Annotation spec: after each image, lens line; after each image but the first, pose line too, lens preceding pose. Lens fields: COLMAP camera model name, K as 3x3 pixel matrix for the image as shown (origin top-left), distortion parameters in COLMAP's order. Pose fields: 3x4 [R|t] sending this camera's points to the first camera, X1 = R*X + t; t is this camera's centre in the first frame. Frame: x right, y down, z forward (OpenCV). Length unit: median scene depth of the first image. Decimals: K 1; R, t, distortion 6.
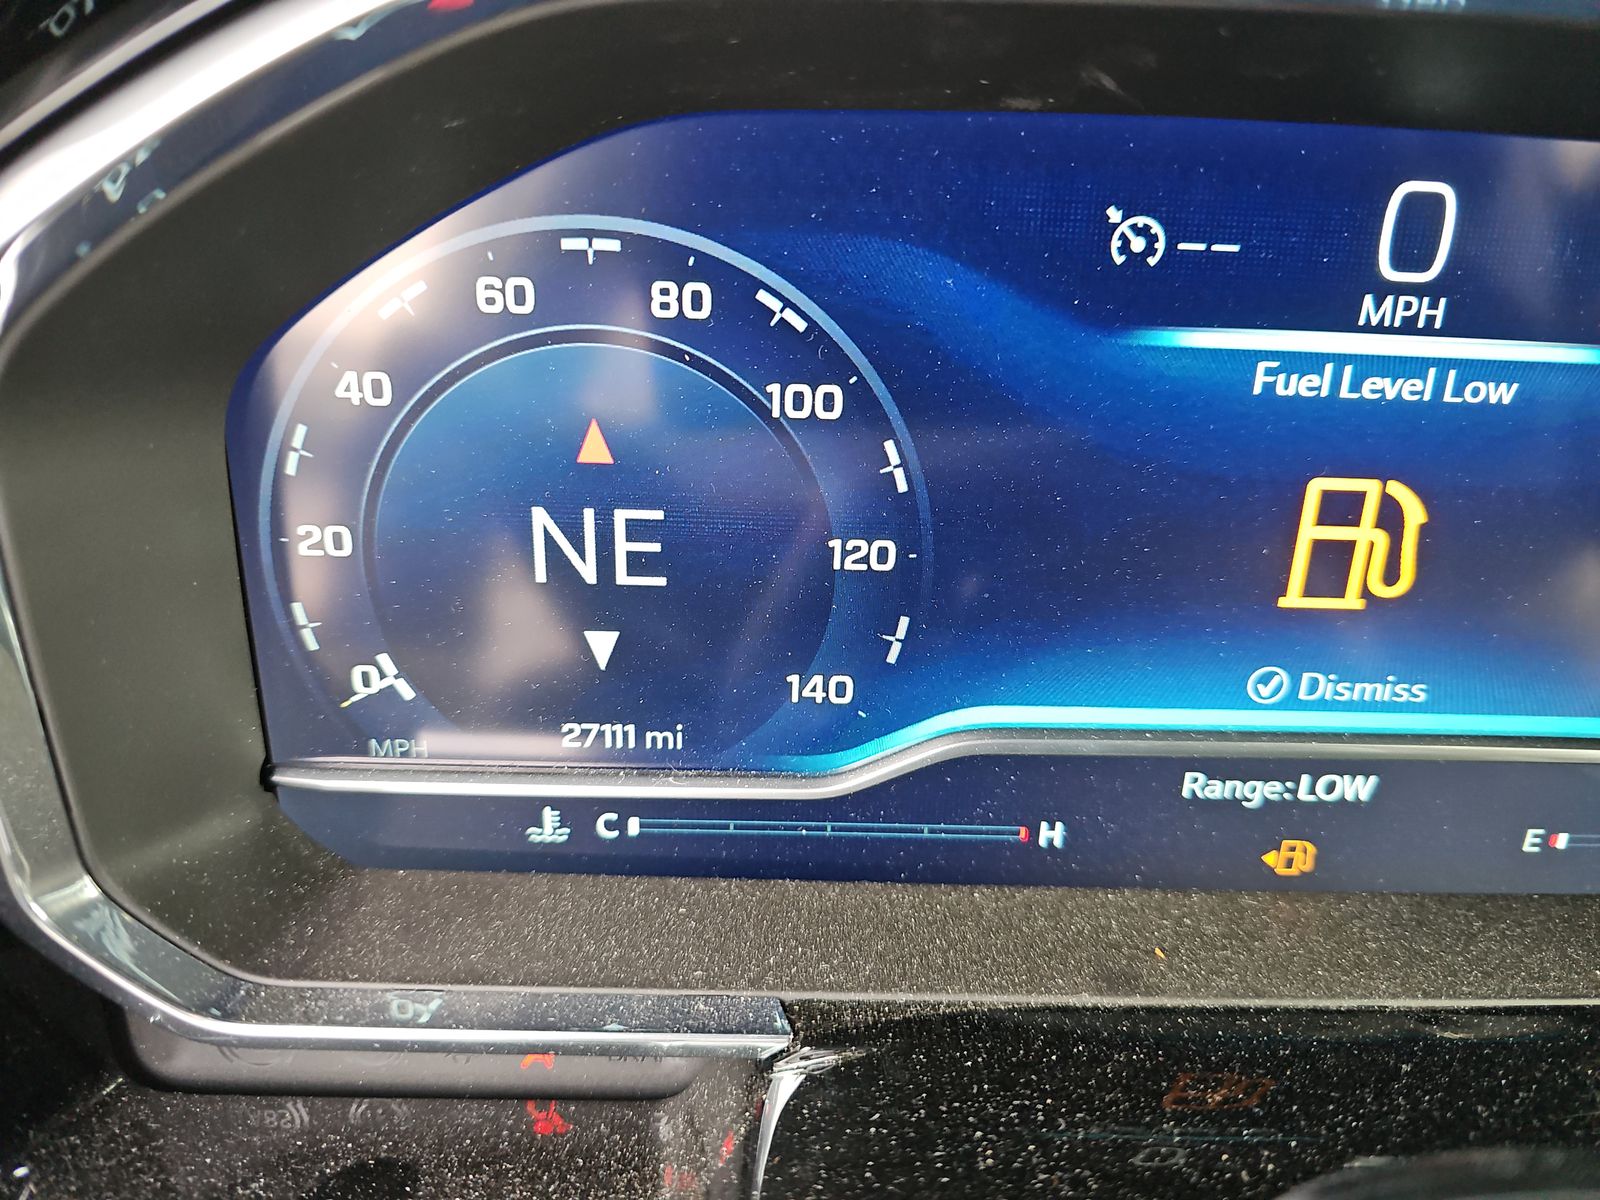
lens RADIAL K [[1076.3, 0, 800.7], [0, 1076.3, 584.9], [0, 0, 1]] dist [0.018613, -0.031096]
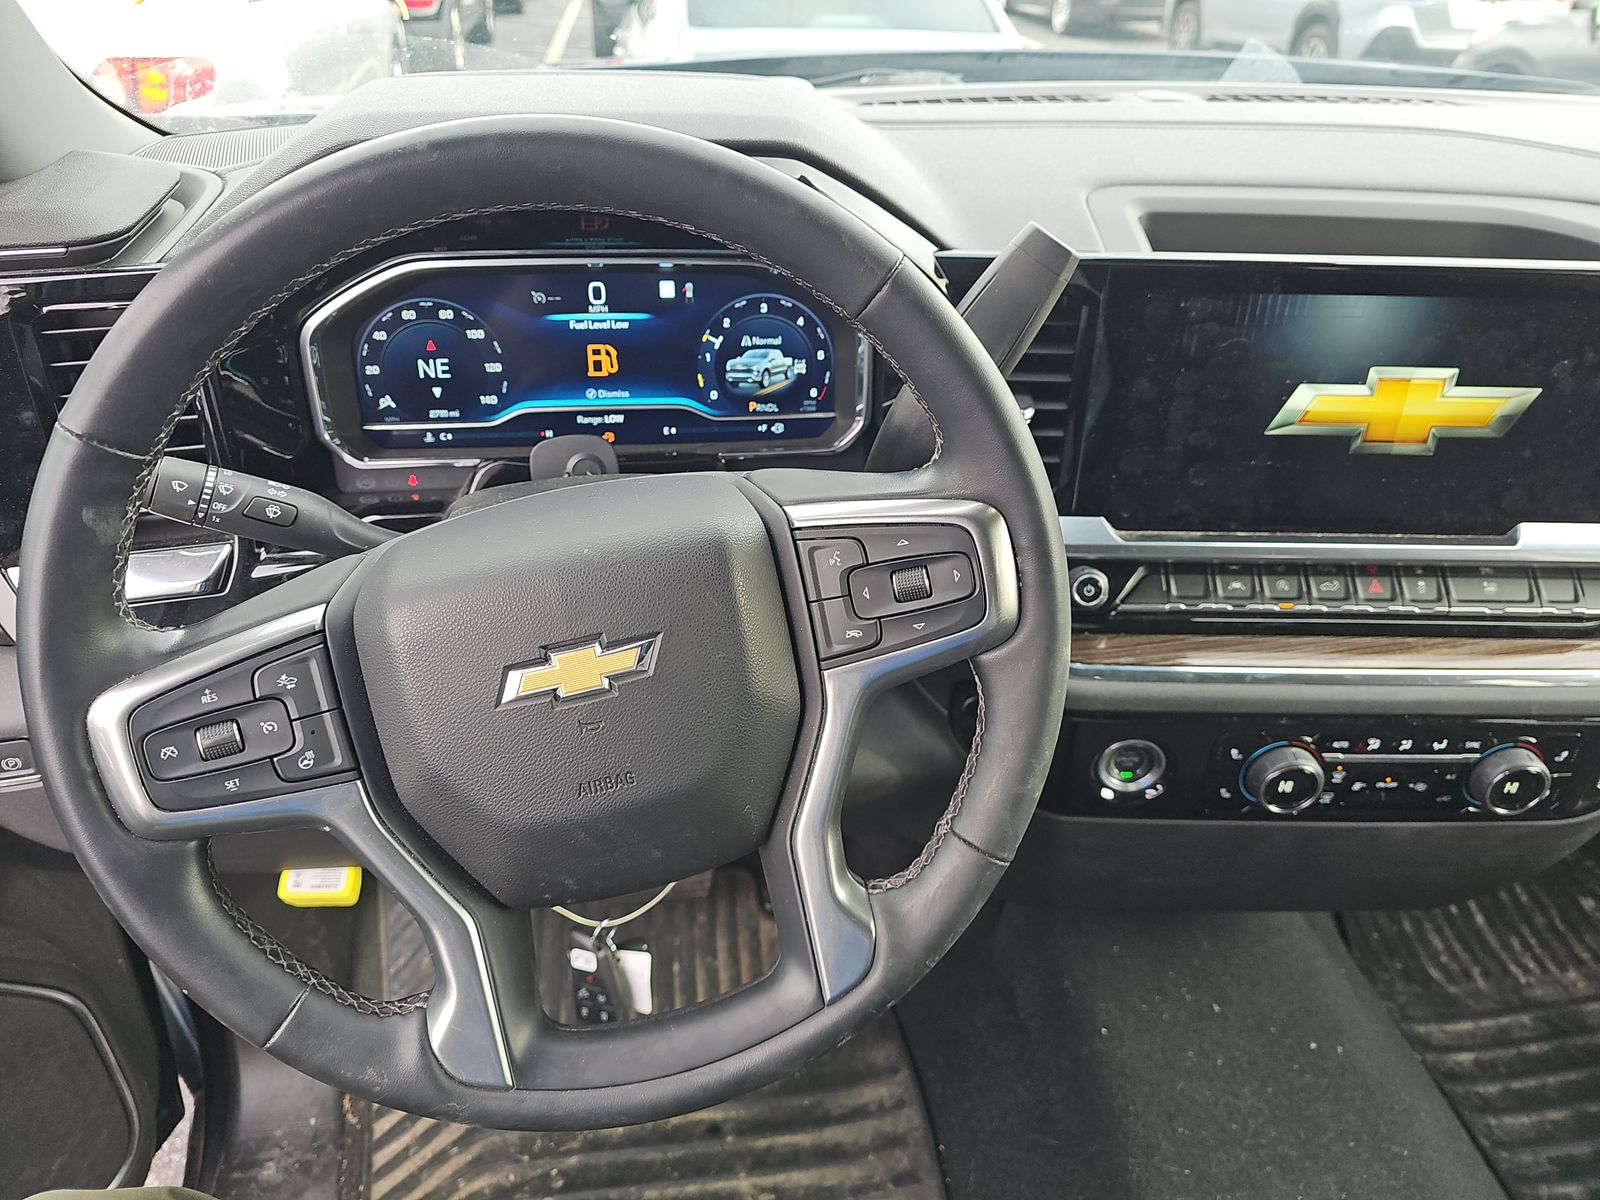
lens RADIAL K [[1076.3, 0, 806.4], [0, 1076.3, 591.9], [0, 0, 1]] dist [0.018613, -0.031096]
pose [[0.994482, -0.068250, 0.079673, 0.932041], [0.064065, 0.996486, 0.053952, 0.745991], [-0.083075, -0.048550, 0.995360, -3.649544]]
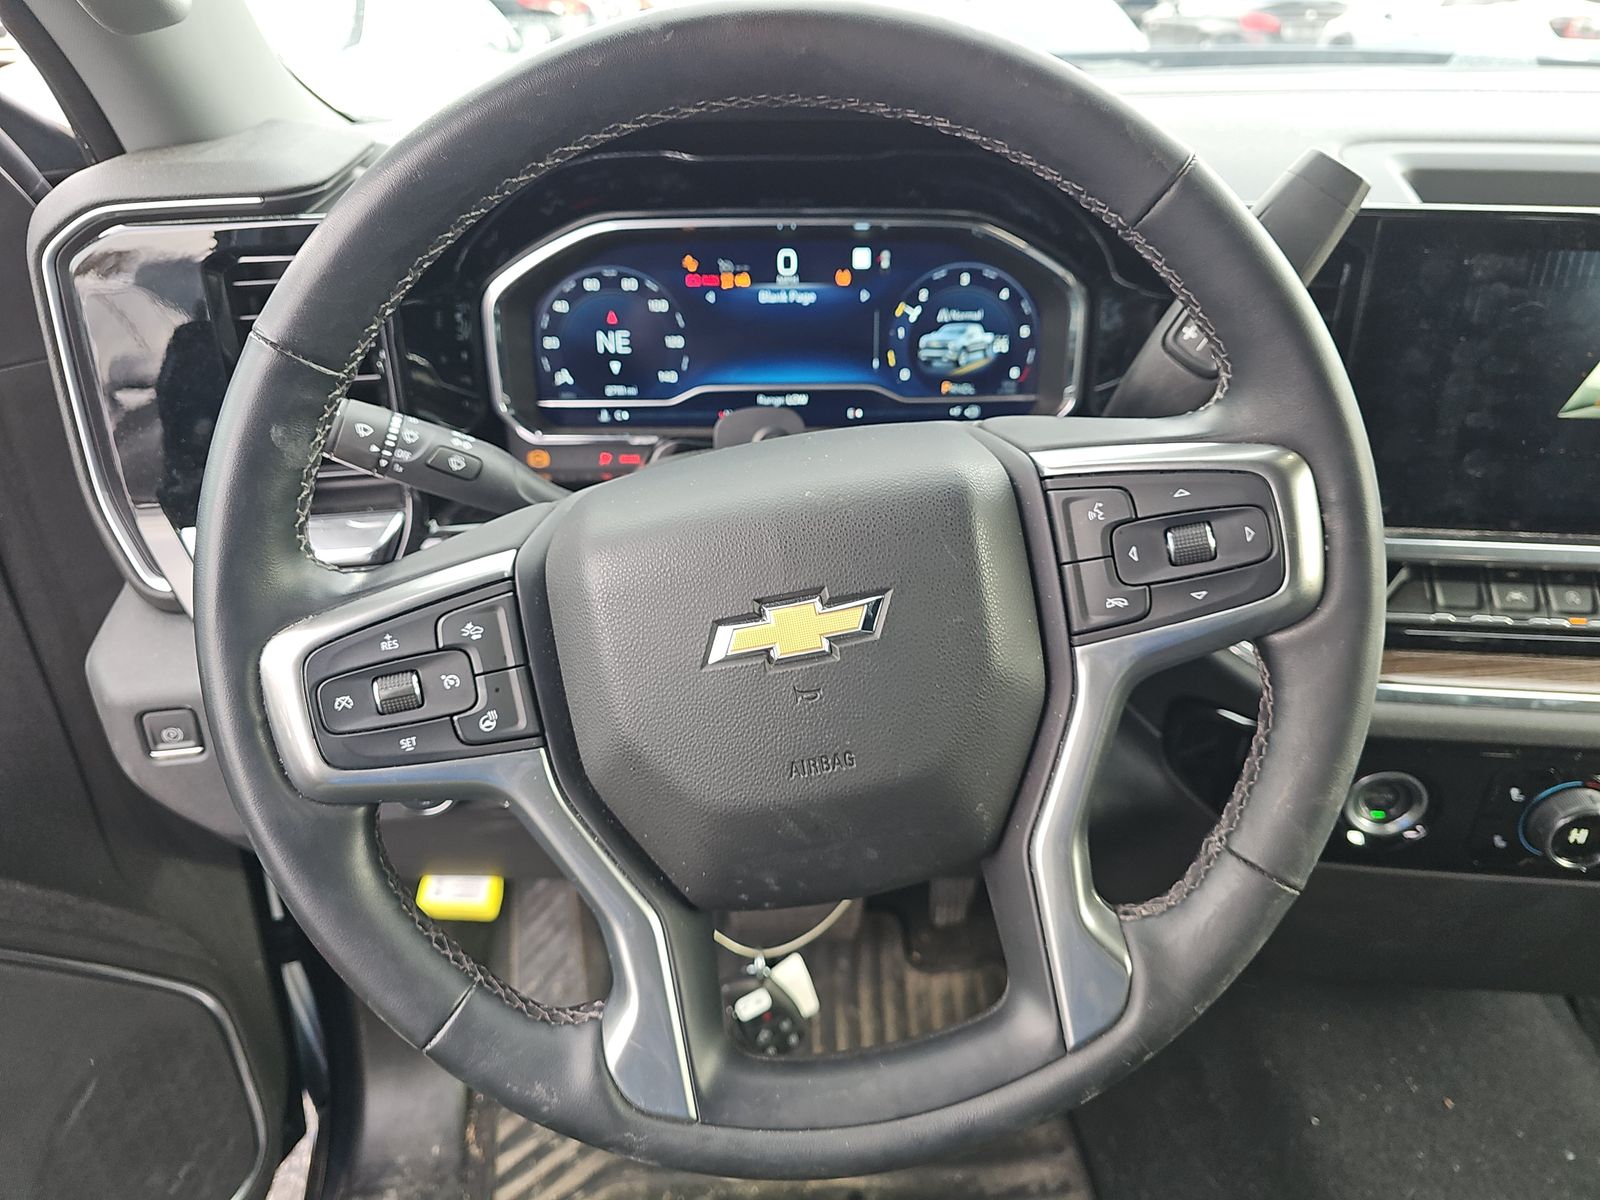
lens RADIAL K [[1076.3, 0, 794.2], [0, 1076.3, 583.1], [0, 0, 1]] dist [0.018613, -0.031096]
pose [[0.998877, -0.035792, -0.031049, 0.625507], [0.035449, 0.999305, -0.011526, 0.986396], [0.031440, 0.010412, 0.999451, -3.235978]]
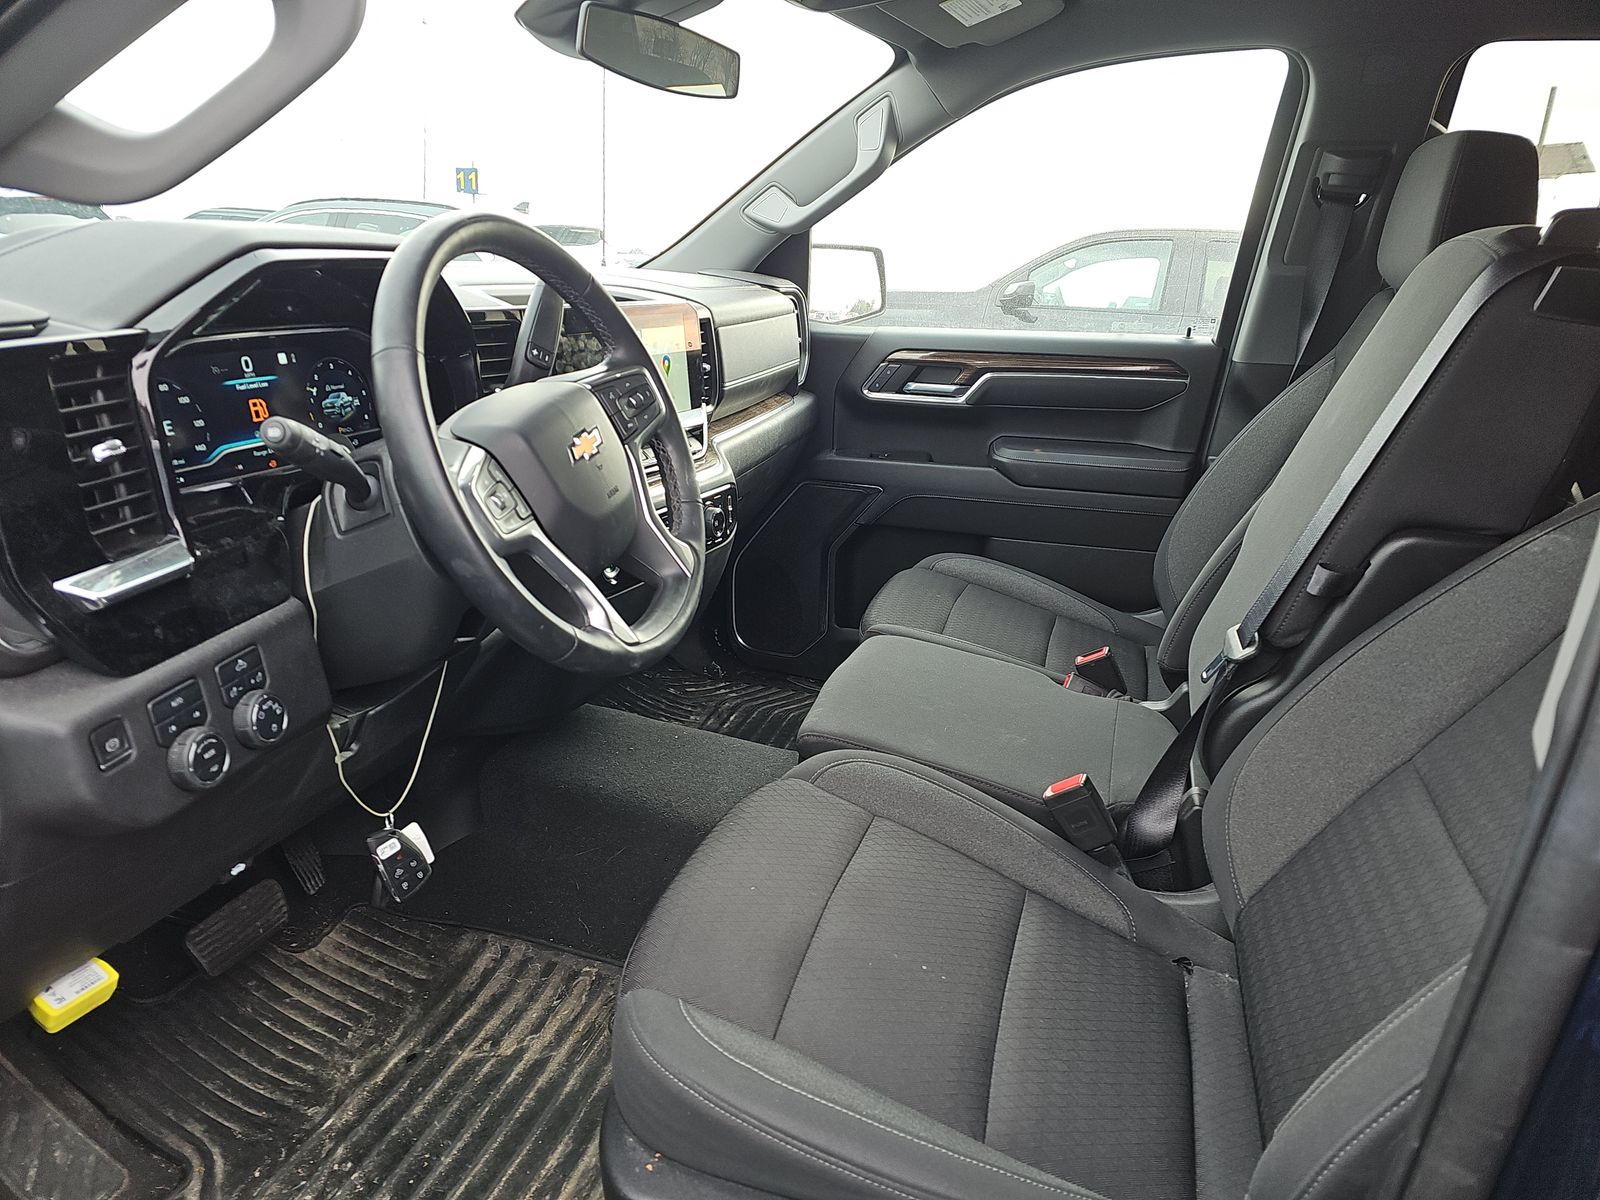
lens RADIAL K [[1076.3, 0, 801.7], [0, 1076.3, 599.8], [0, 0, 1]] dist [0.018613, -0.031096]
pose [[0.327469, -0.313272, 0.891417, -4.617856], [0.440683, 0.885178, 0.149191, 1.459160], [-0.835801, 0.343977, 0.427922, -4.178941]]
